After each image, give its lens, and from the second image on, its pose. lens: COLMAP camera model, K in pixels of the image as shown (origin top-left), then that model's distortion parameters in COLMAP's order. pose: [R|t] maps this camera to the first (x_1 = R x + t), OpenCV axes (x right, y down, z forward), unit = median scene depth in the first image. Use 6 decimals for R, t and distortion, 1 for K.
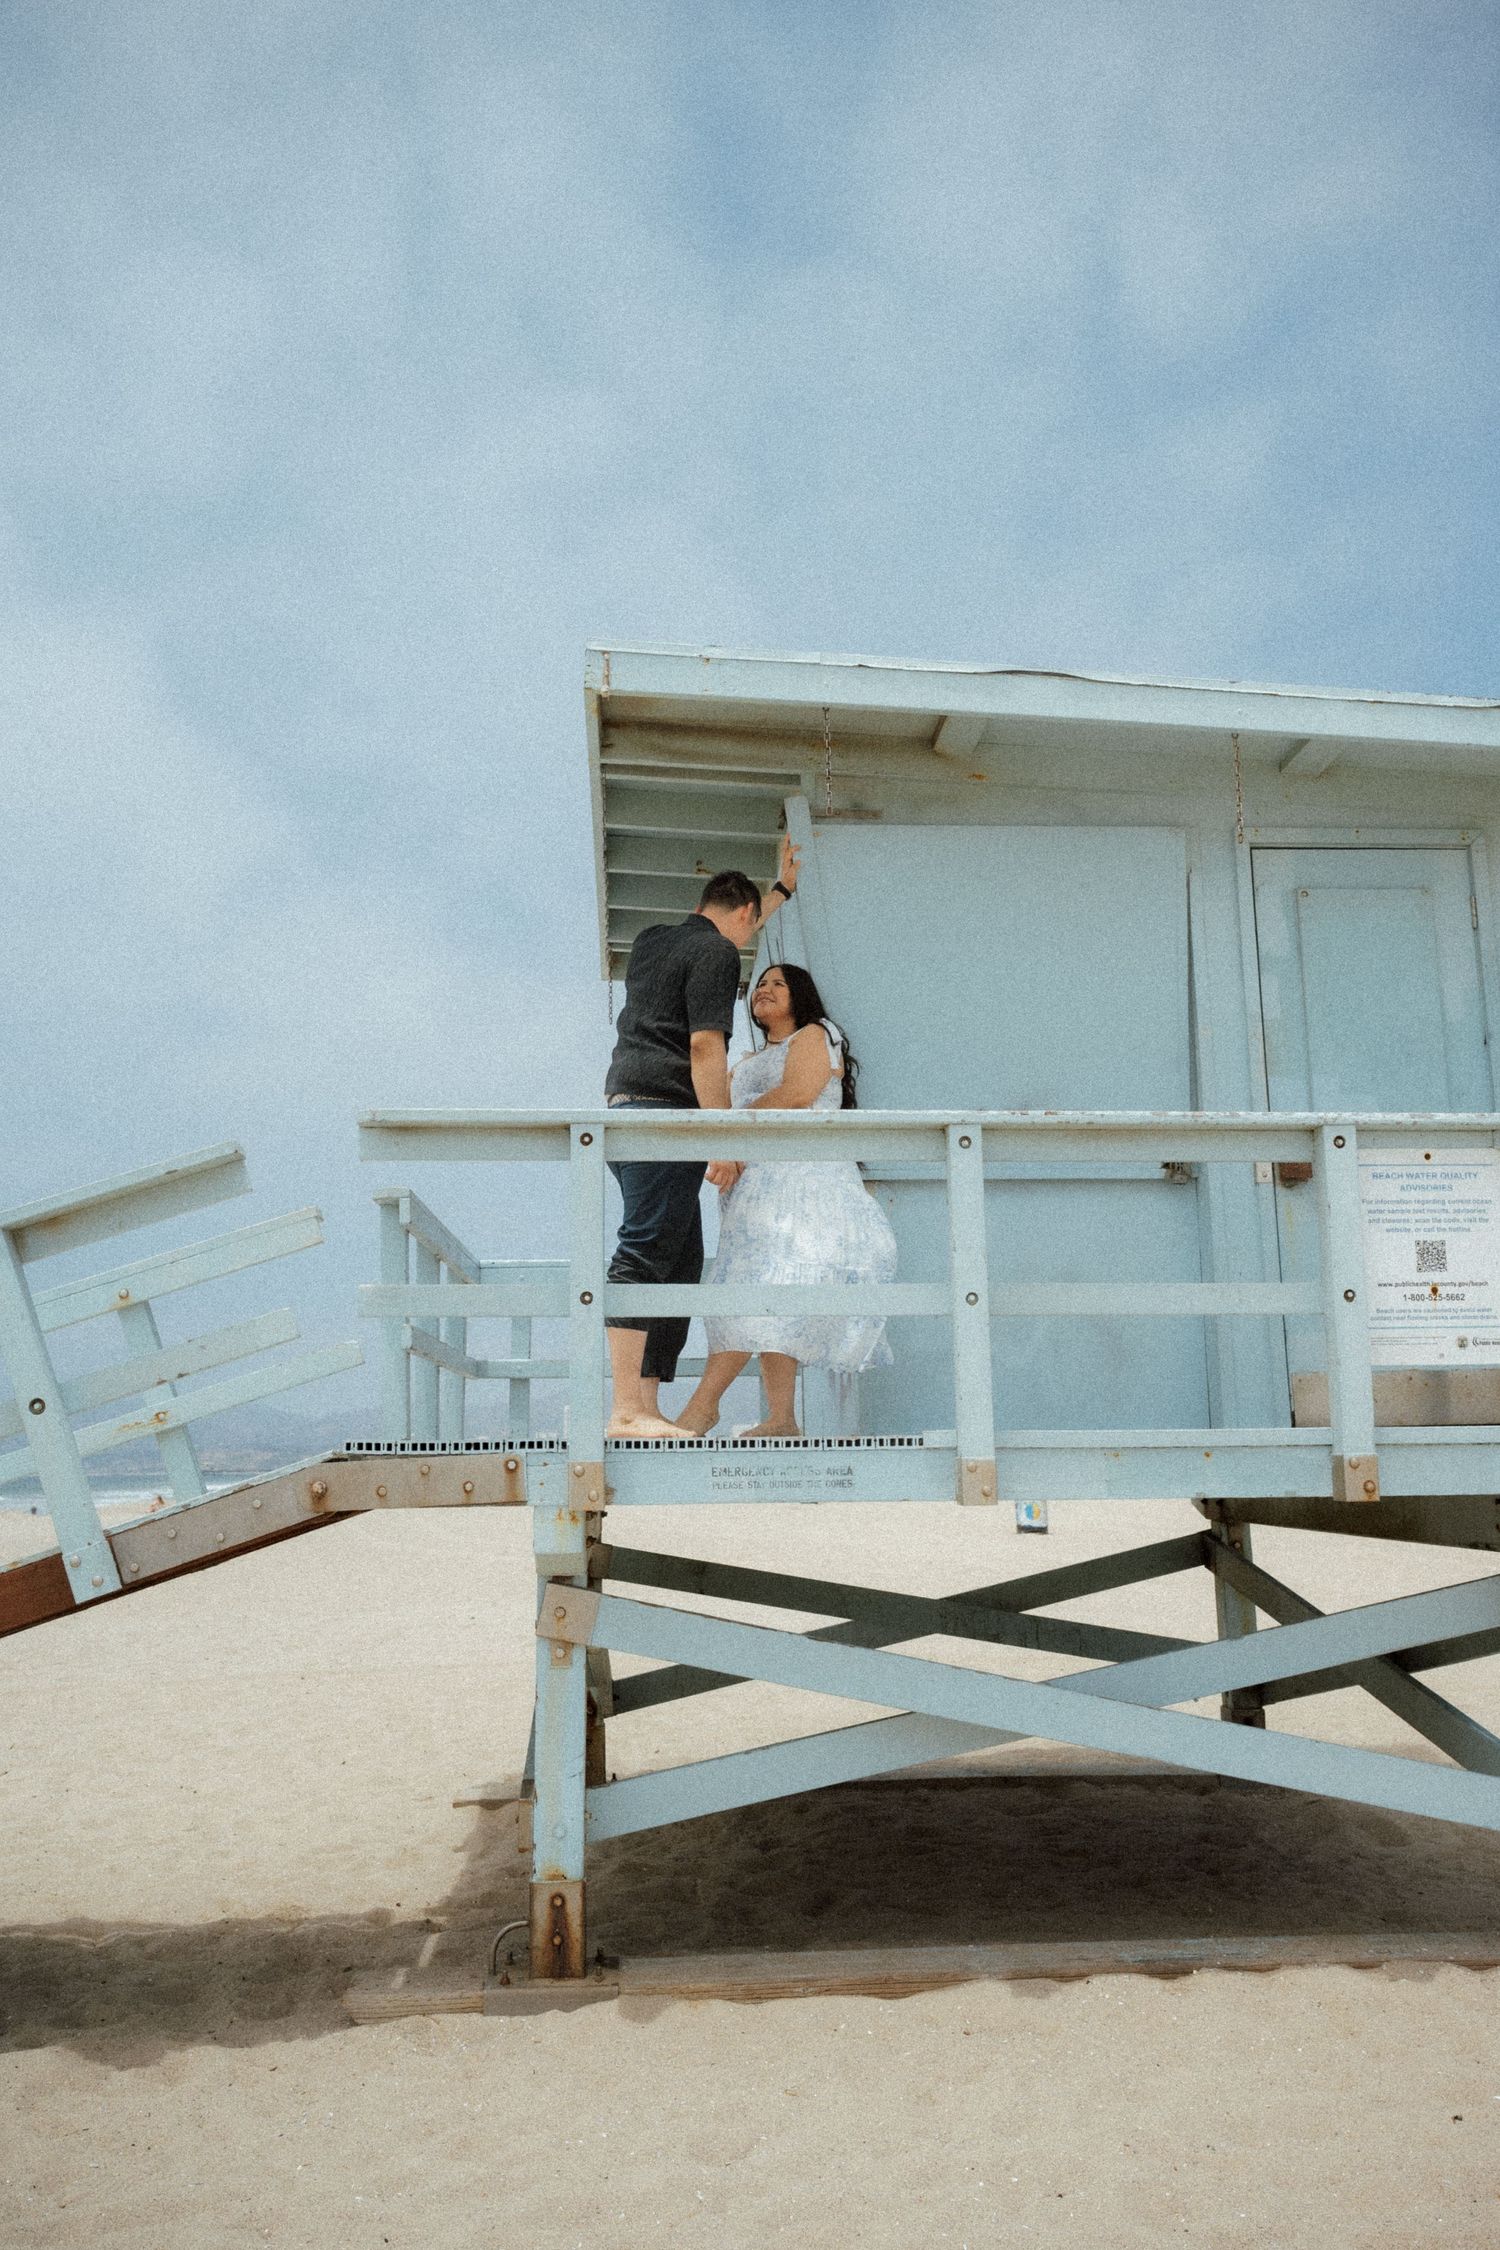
lens RADIAL K [[1699.2, 0, 750.0], [0, 1699.2, 1125.0], [0, 0, 1]] dist [-0.005022, -0.004111]
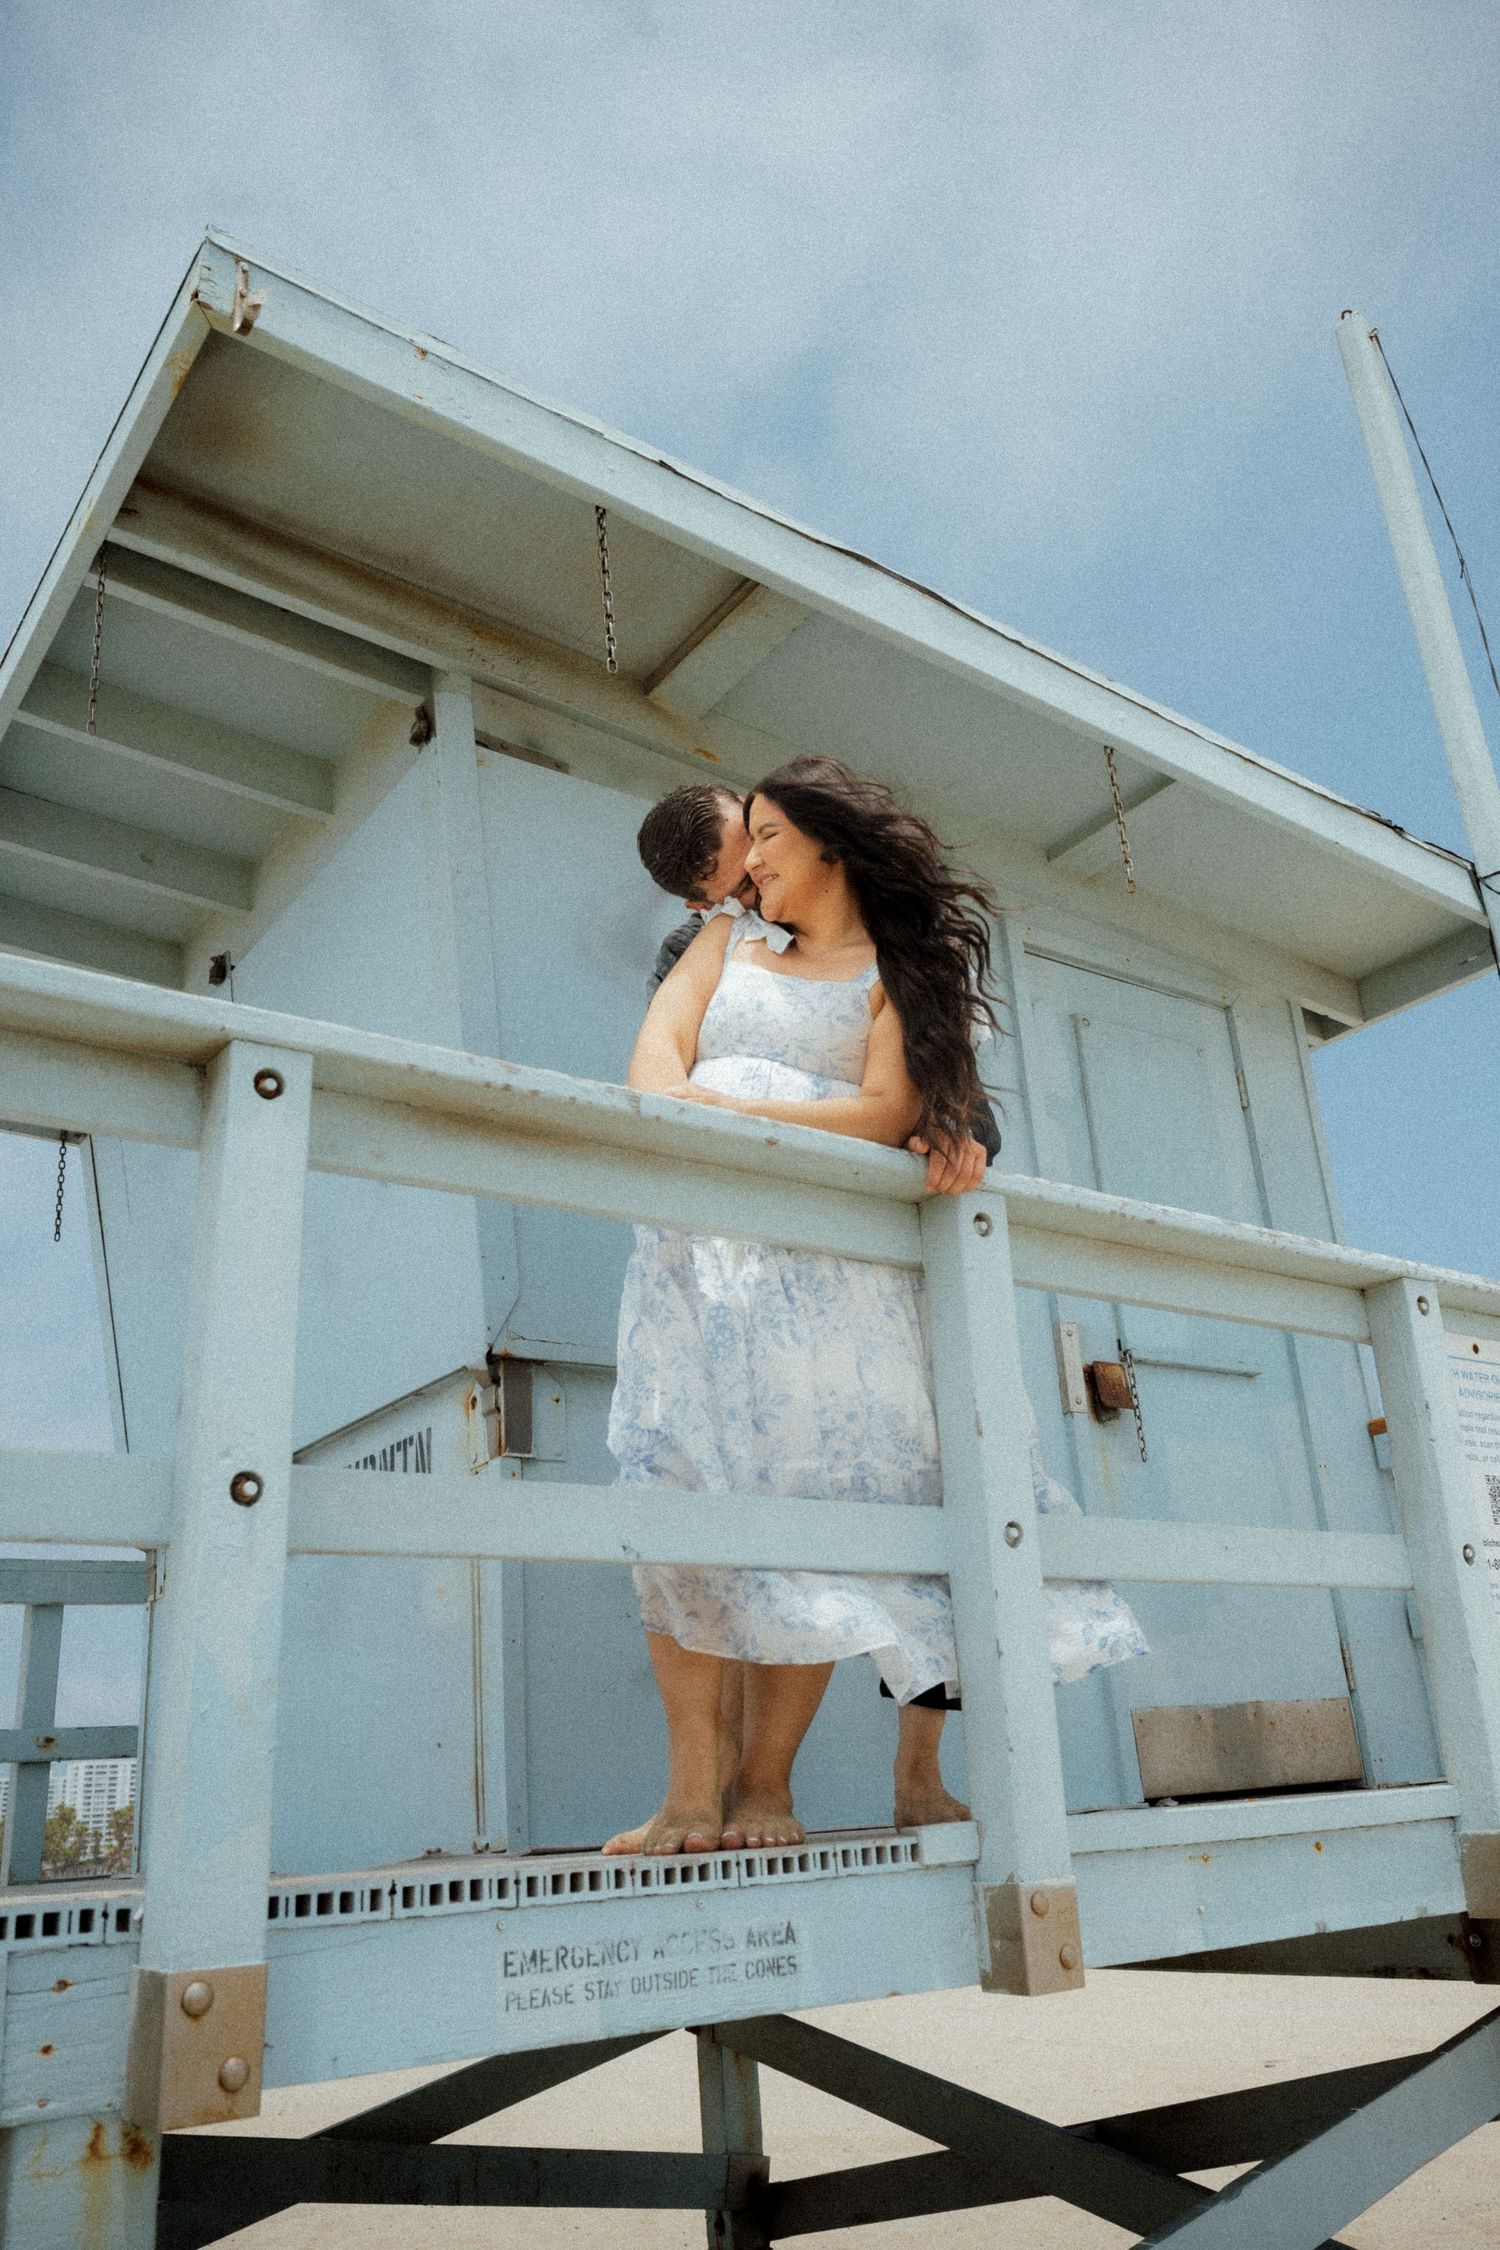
lens RADIAL K [[1699.2, 0, 750.0], [0, 1699.2, 1125.0], [0, 0, 1]] dist [-0.005022, -0.004111]
pose [[0.850888, 0.157098, 0.501308, -0.188425], [-0.044846, 0.972479, -0.228633, 0.097905], [-0.523429, 0.172060, 0.834516, 0.580119]]
